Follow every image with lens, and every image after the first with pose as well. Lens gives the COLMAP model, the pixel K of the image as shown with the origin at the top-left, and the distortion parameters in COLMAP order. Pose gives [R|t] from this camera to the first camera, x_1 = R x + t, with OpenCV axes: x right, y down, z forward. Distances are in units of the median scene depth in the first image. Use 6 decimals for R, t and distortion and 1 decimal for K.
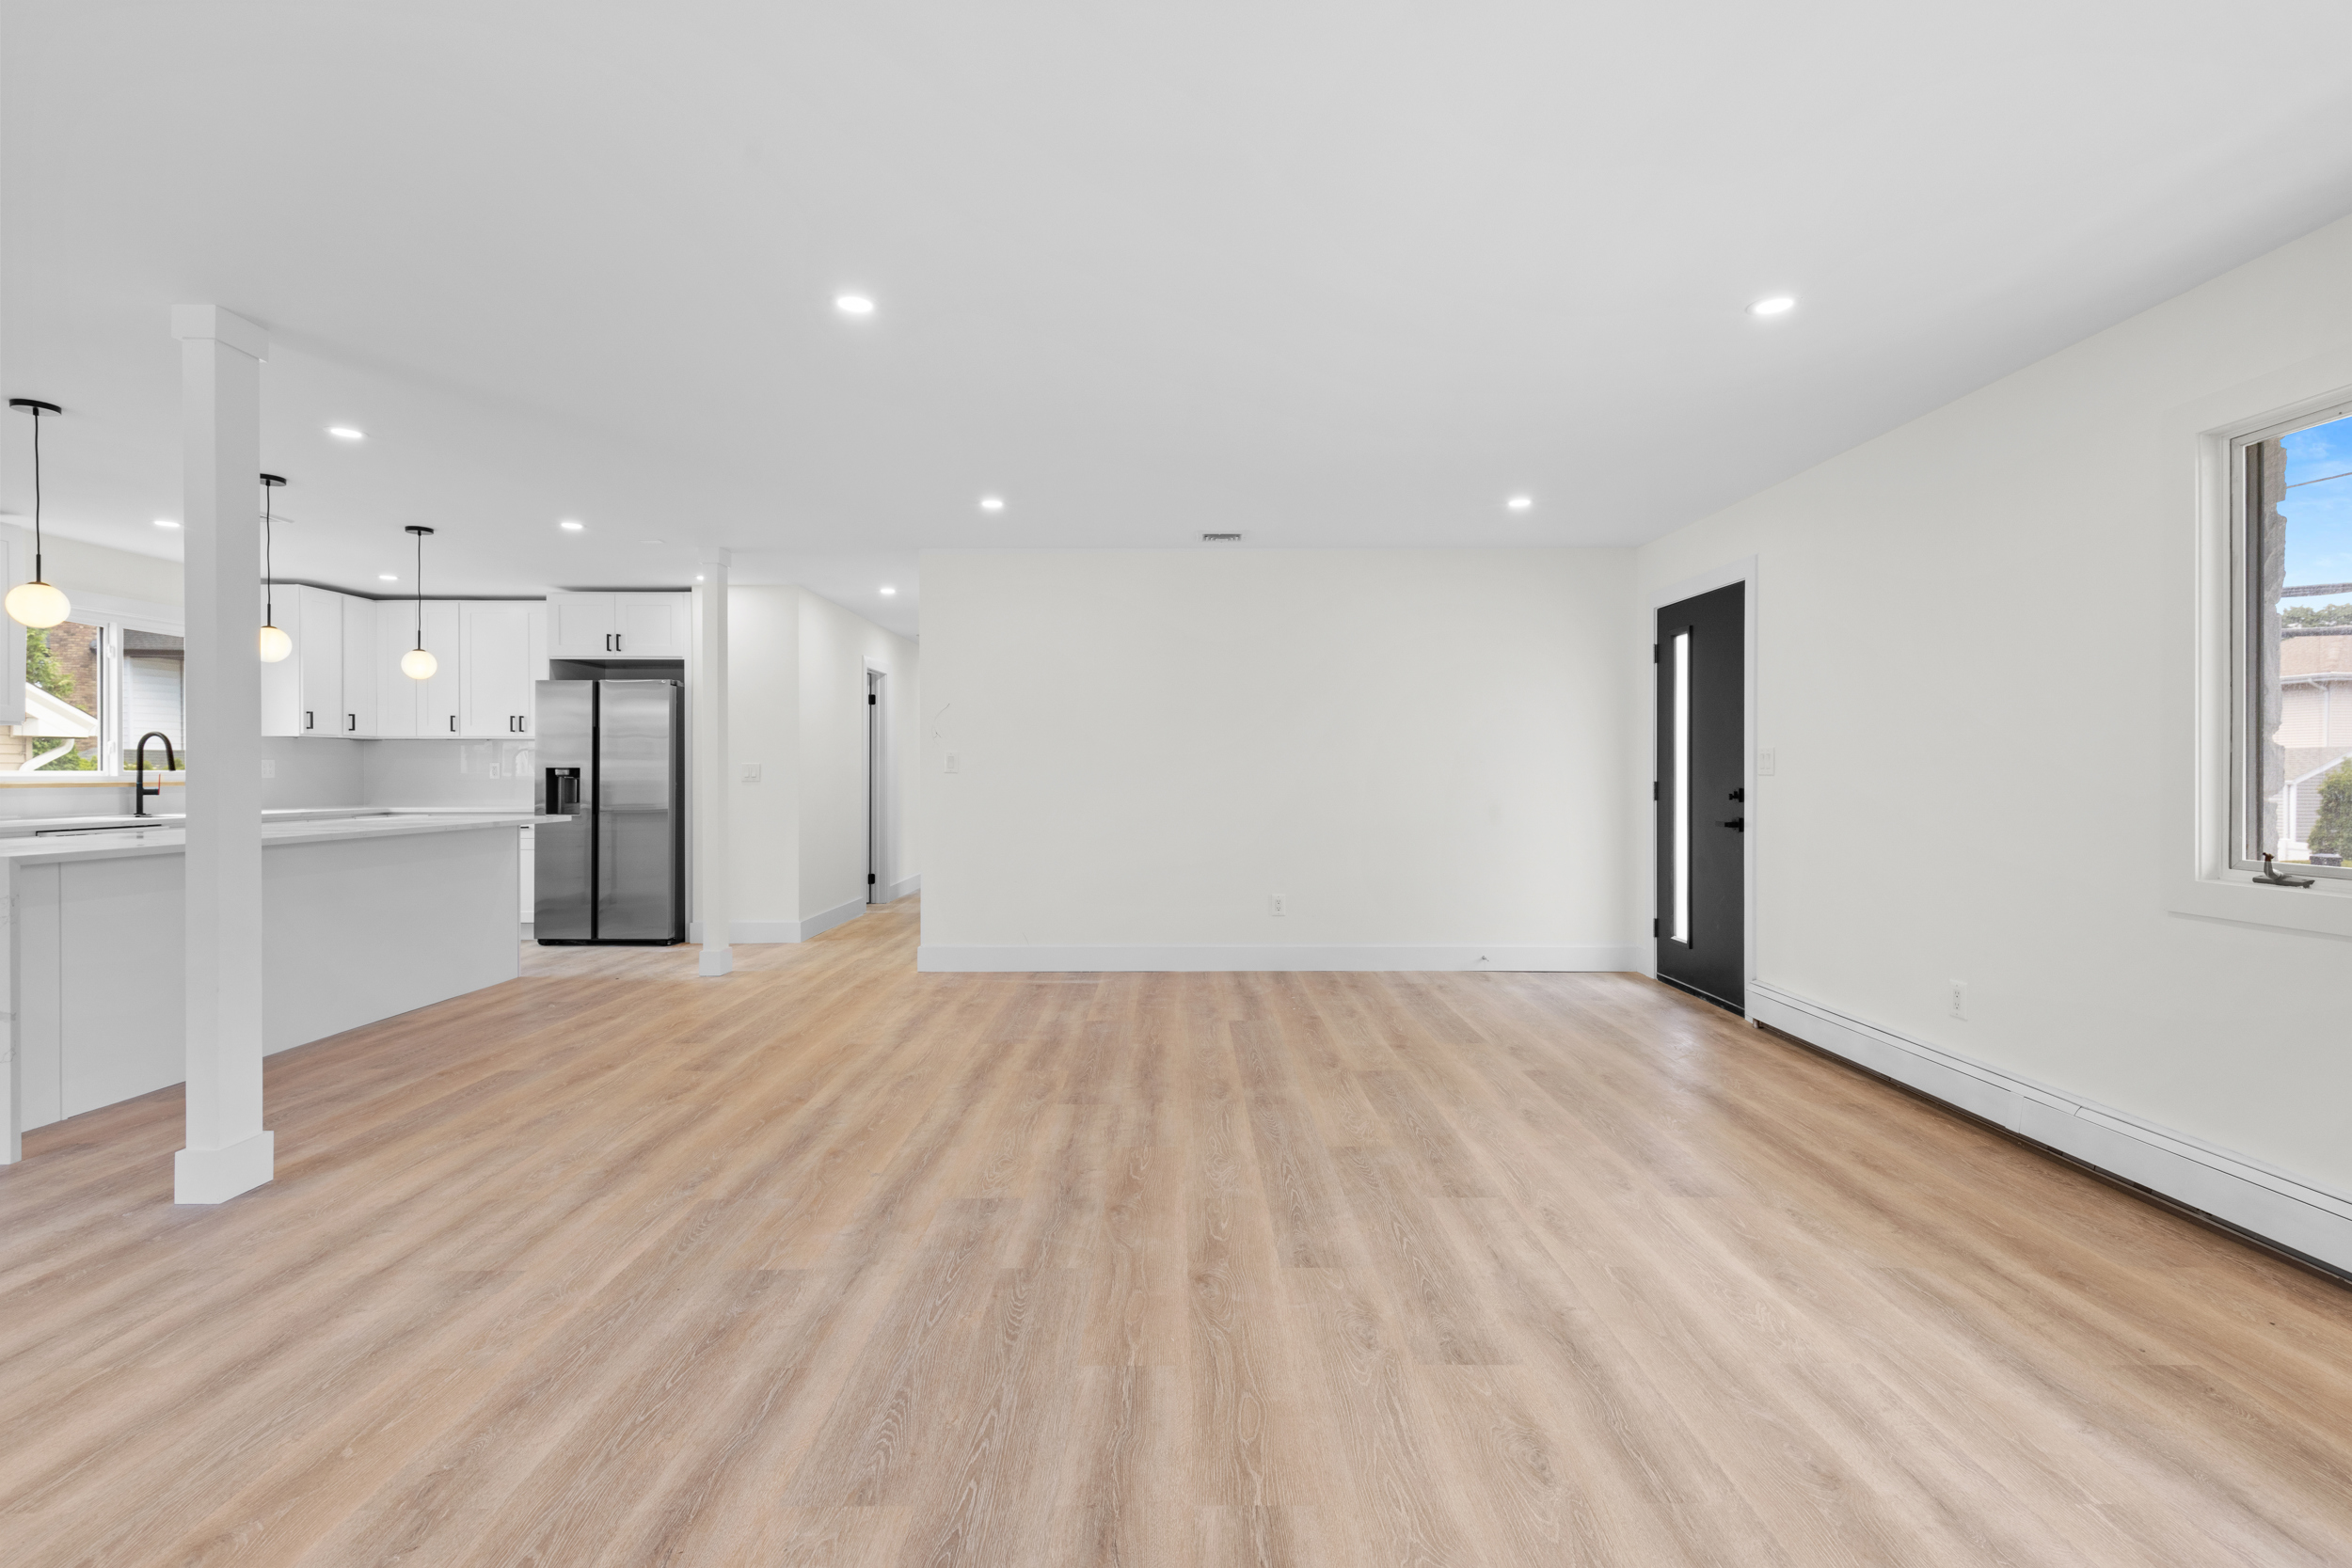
lens RADIAL K [[1064.6, 0, 1178.9], [0, 1064.6, 769.9], [0, 0, 1]] dist [0.000915, -0.000061]
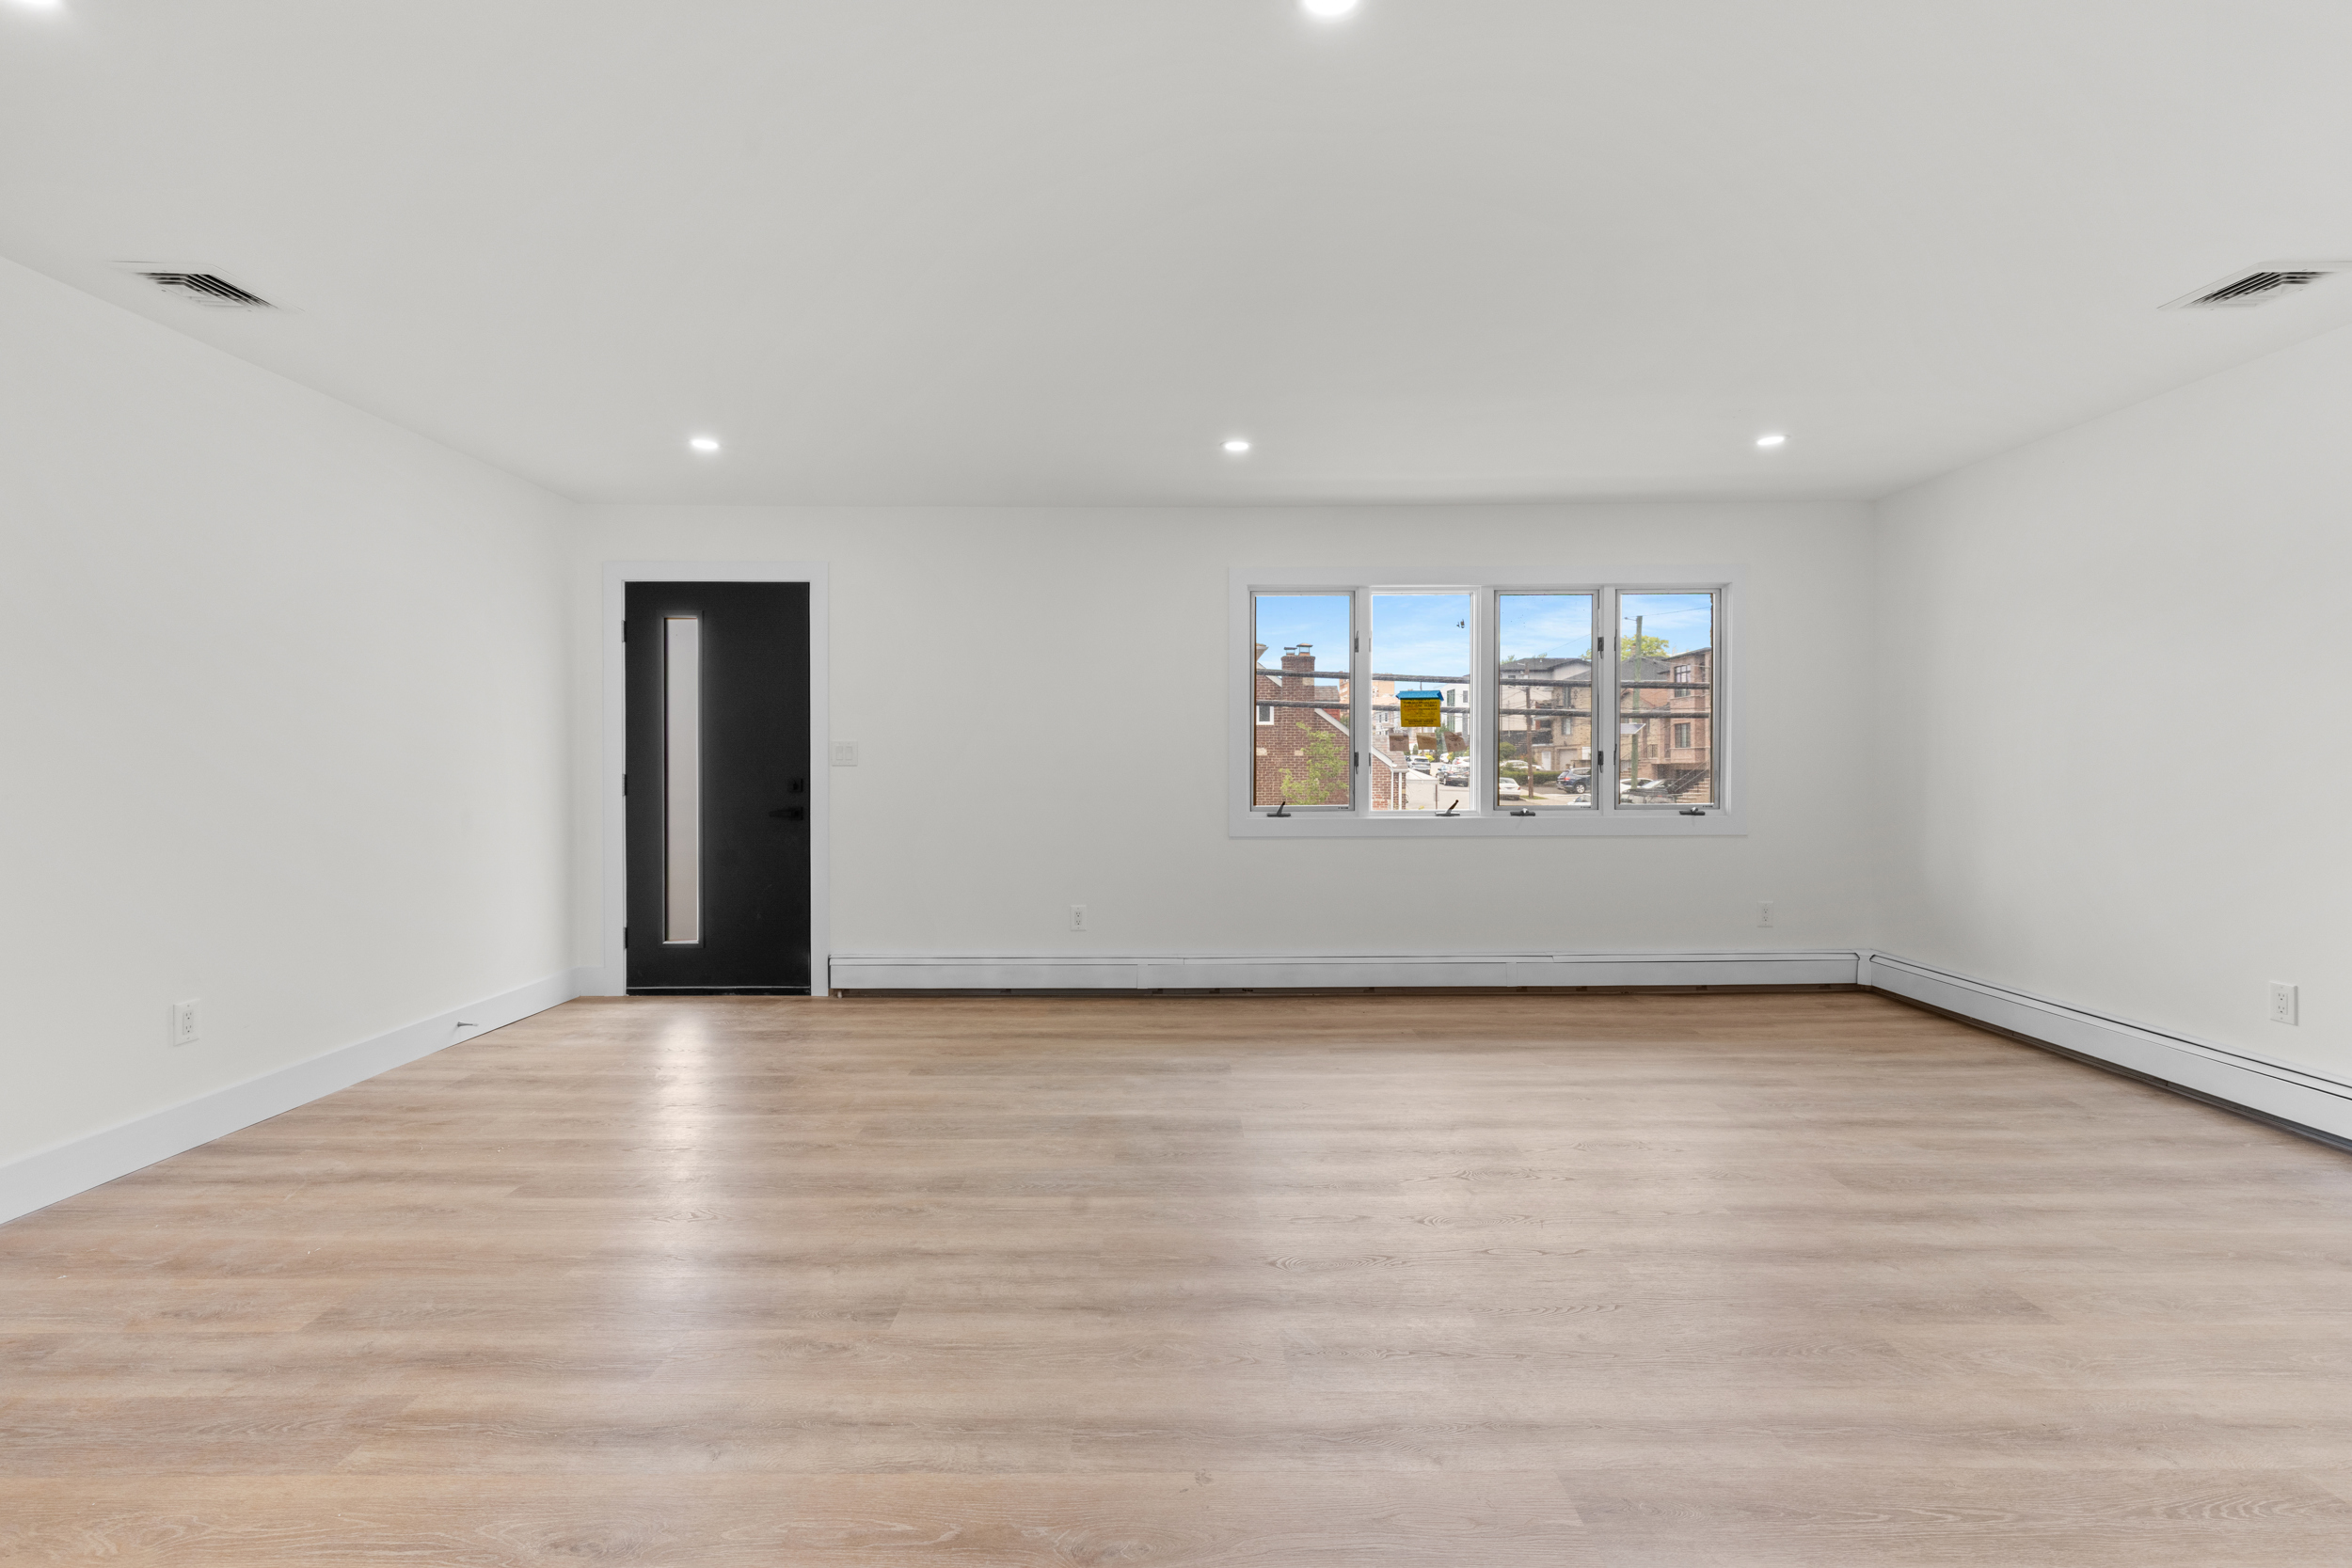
lens RADIAL K [[1064.6, 0, 1178.9], [0, 1064.6, 769.9], [0, 0, 1]] dist [0.000915, -0.000061]
pose [[-0.002791, -0.010245, 0.999944, -0.744016], [0.002421, 0.999945, 0.010251, -0.001572], [-0.999993, 0.002449, -0.002766, 0.891022]]
